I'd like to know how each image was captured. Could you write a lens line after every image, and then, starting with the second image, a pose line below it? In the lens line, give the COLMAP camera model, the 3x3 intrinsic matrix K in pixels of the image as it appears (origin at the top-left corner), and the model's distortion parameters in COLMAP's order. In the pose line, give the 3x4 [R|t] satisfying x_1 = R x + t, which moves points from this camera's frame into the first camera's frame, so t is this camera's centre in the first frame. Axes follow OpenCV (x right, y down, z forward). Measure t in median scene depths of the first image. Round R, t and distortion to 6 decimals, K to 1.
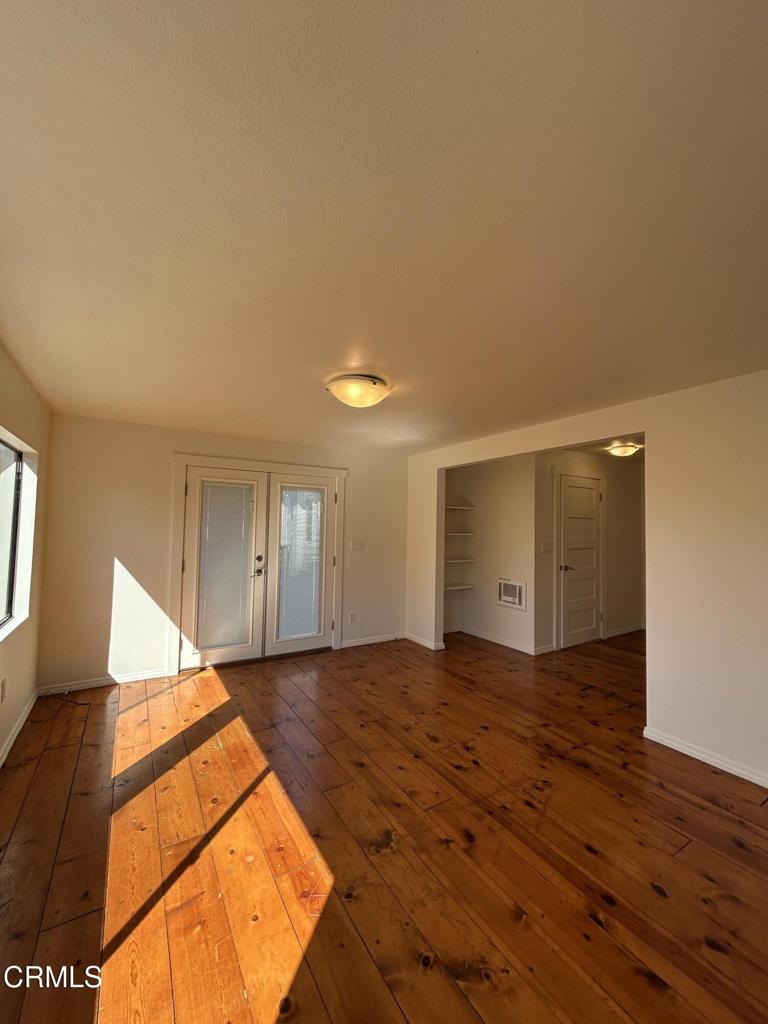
lens RADIAL K [[412.4, 0, 390.9], [0, 412.4, 513.1], [0, 0, 1]] dist [-0.000010, 0.000130]
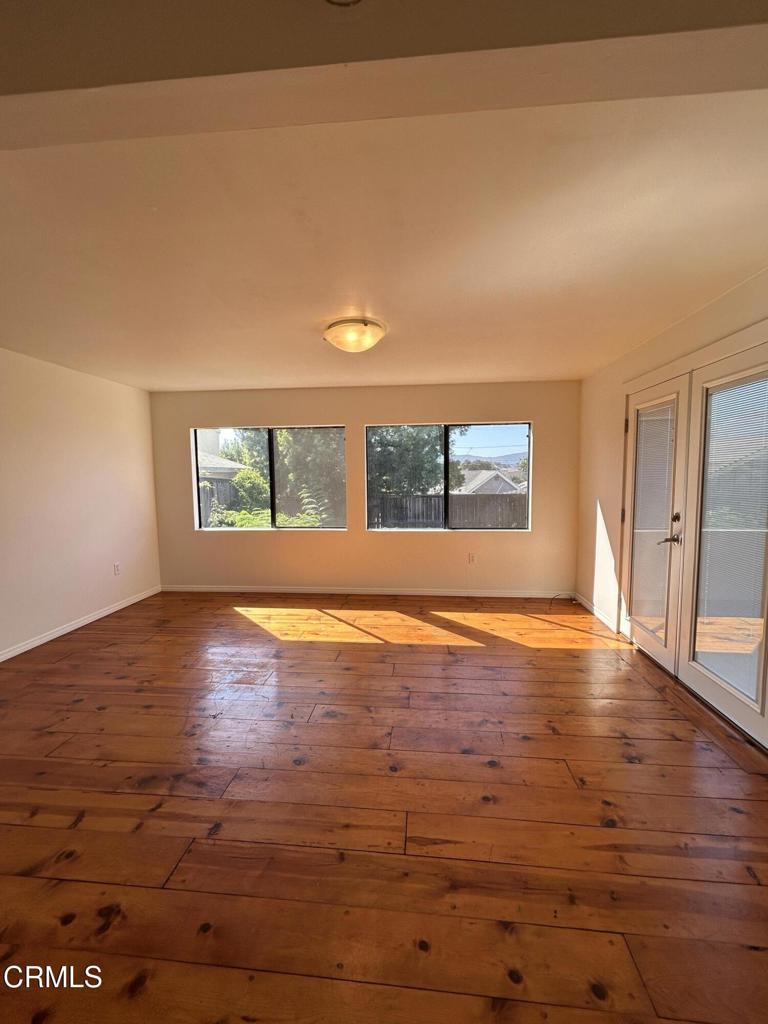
lens RADIAL K [[412.4, 0, 390.9], [0, 412.4, 513.1], [0, 0, 1]] dist [-0.000010, 0.000130]
pose [[-0.604227, 0.060327, -0.794525, 0.704319], [0.024433, 0.998064, 0.057200, 0.089917], [0.796438, 0.015149, -0.604531, 1.656603]]
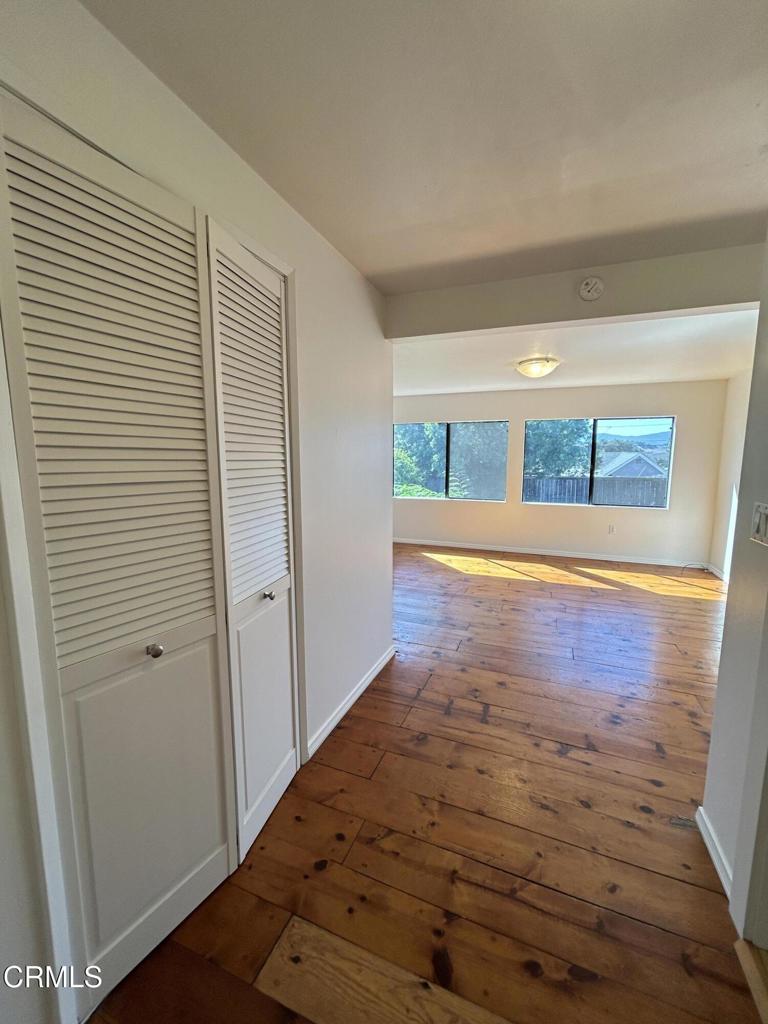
lens RADIAL K [[411.6, 0, 384.0], [0, 411.6, 512.0], [0, 0, 1]] dist [-0.021816, 0.000027]
pose [[-0.814705, 0.061724, -0.576581, 1.277446], [0.005114, 0.995045, 0.099296, 0.085312], [0.579853, 0.077948, -0.810984, 1.893897]]
